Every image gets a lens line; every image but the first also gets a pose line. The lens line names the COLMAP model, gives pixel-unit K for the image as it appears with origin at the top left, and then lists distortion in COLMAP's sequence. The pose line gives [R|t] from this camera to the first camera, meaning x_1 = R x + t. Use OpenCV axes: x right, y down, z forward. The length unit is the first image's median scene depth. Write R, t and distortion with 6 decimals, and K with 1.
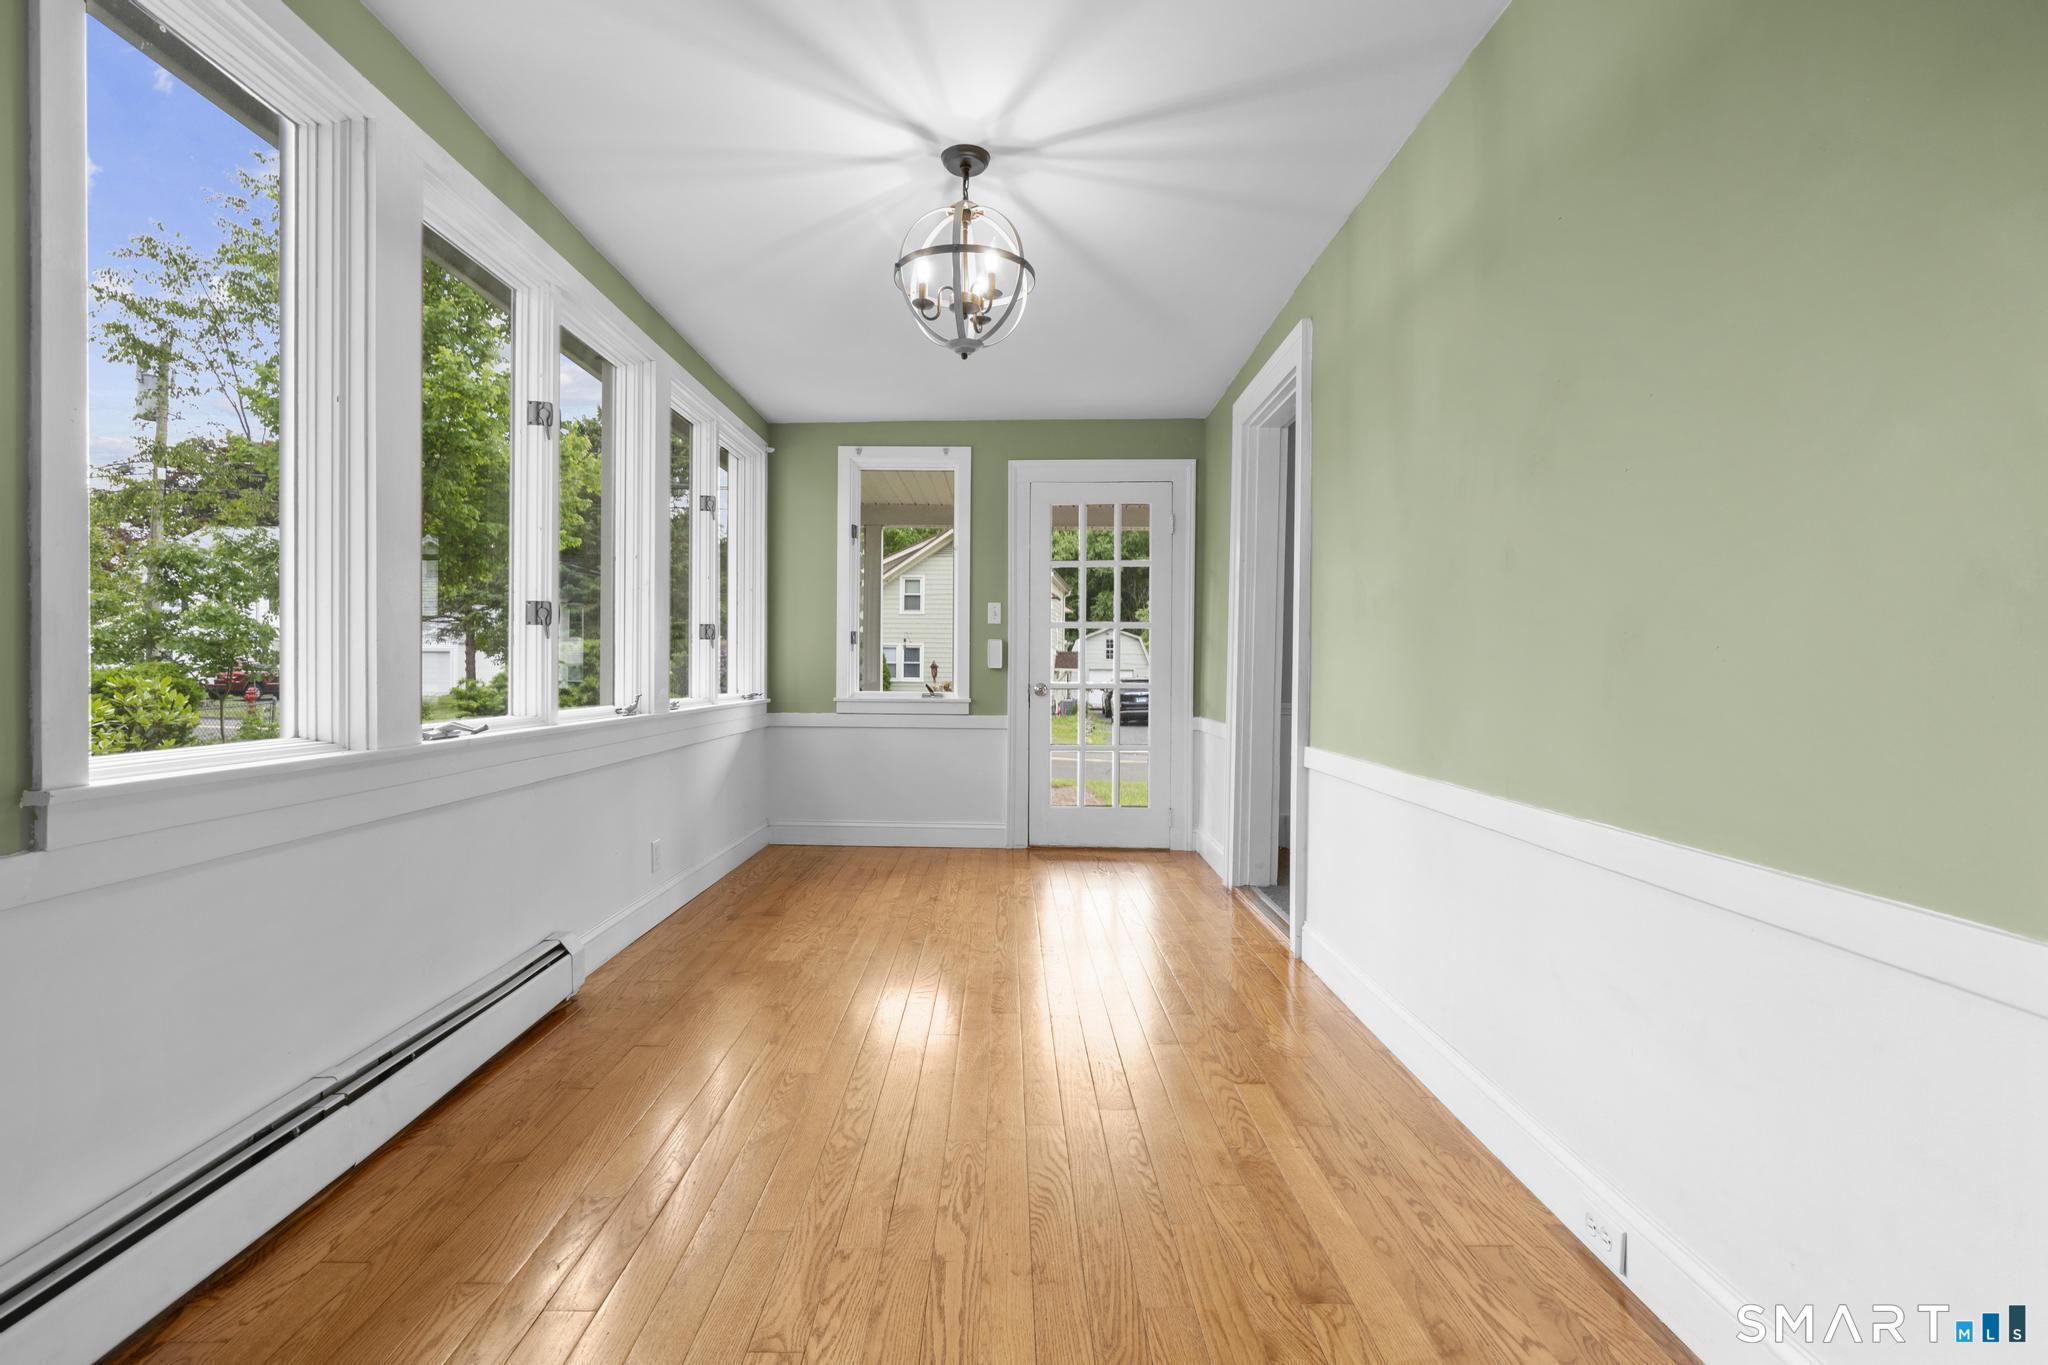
lens RADIAL K [[916.9, 0, 1014.2], [0, 916.9, 675.6], [0, 0, 1]] dist [0.001846, 0.000745]
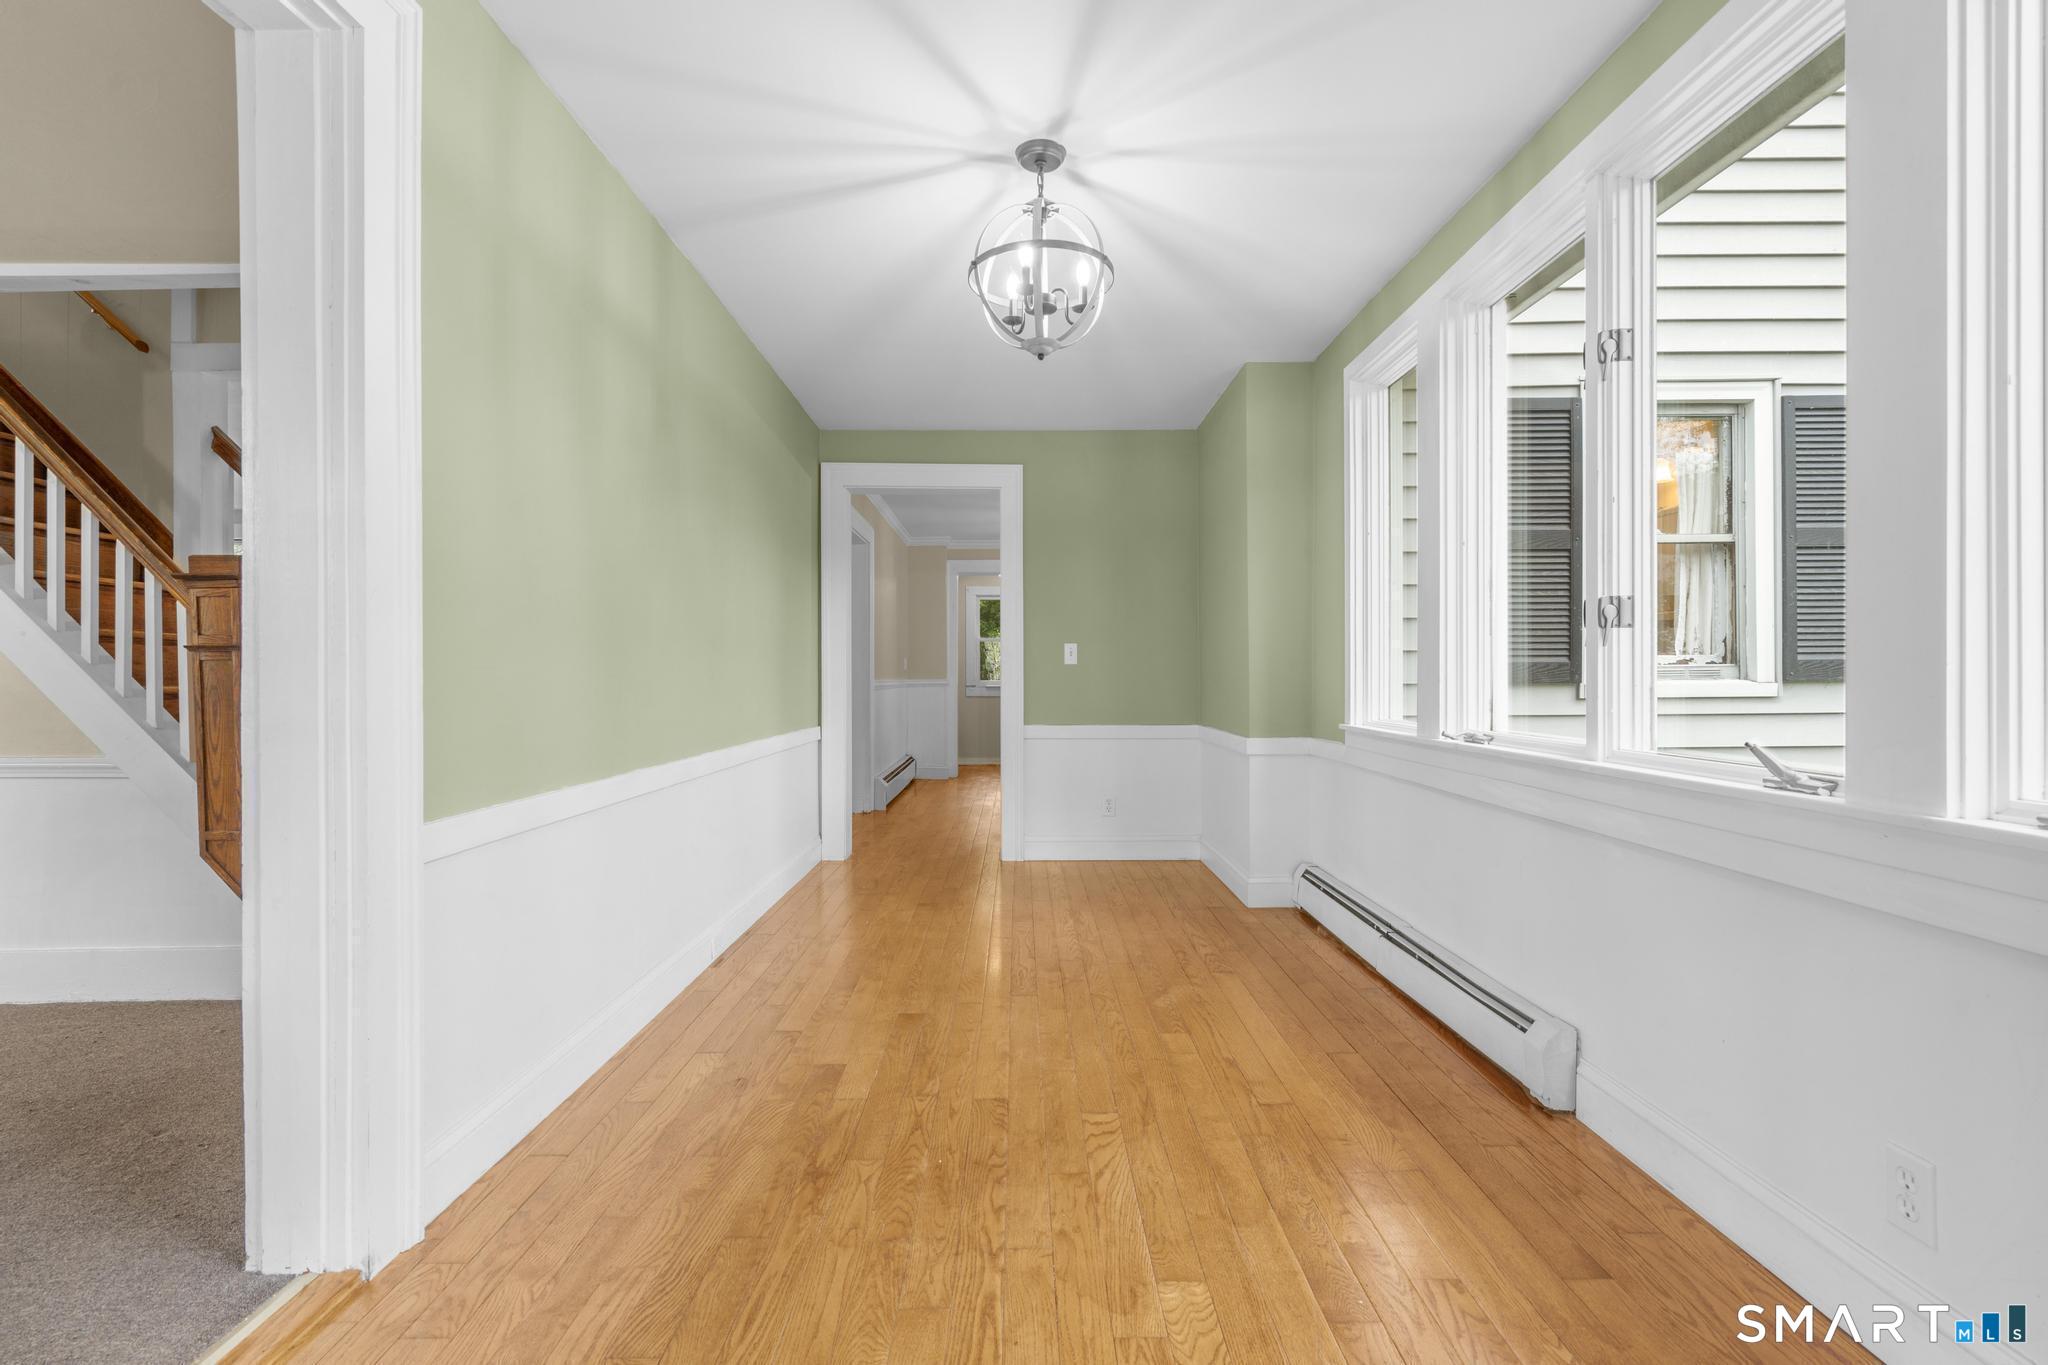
lens RADIAL K [[916.9, 0, 1014.2], [0, 916.9, 675.6], [0, 0, 1]] dist [0.001846, 0.000745]
pose [[-0.999853, -0.006862, 0.015742, -0.044265], [-0.006711, 0.999931, 0.009618, -0.022497], [-0.015806, 0.009511, -0.999830, 1.986705]]
